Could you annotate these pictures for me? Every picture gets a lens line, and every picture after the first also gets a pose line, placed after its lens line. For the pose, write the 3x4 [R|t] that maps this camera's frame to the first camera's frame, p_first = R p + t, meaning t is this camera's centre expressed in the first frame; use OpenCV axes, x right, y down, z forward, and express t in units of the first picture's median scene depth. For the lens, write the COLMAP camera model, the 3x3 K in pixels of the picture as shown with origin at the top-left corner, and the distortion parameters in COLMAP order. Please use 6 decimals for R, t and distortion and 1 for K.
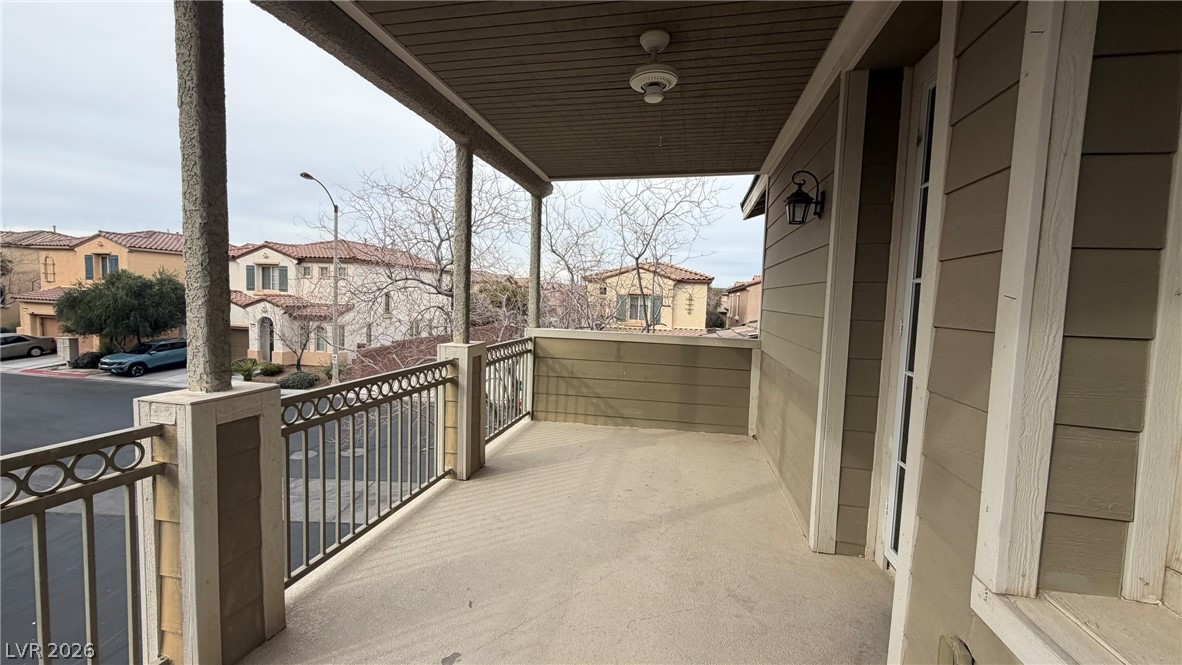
lens RADIAL K [[470.1, 0, 584.4], [0, 470.1, 331.0], [0, 0, 1]] dist [-0.000648, 0.000341]
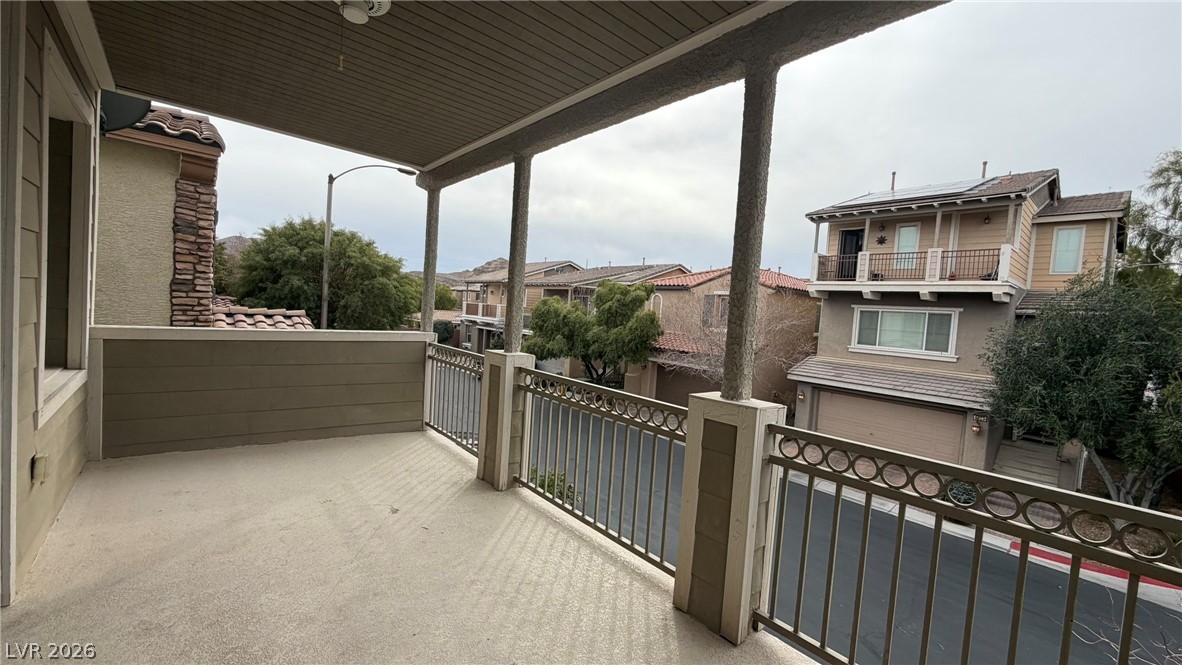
lens RADIAL K [[470.1, 0, 584.4], [0, 470.1, 331.0], [0, 0, 1]] dist [-0.000648, 0.000341]
pose [[-0.590491, 0.026590, -0.806606, 0.448438], [-0.110832, 0.987316, 0.113684, -0.157000], [0.799398, 0.156527, -0.580054, 1.642759]]
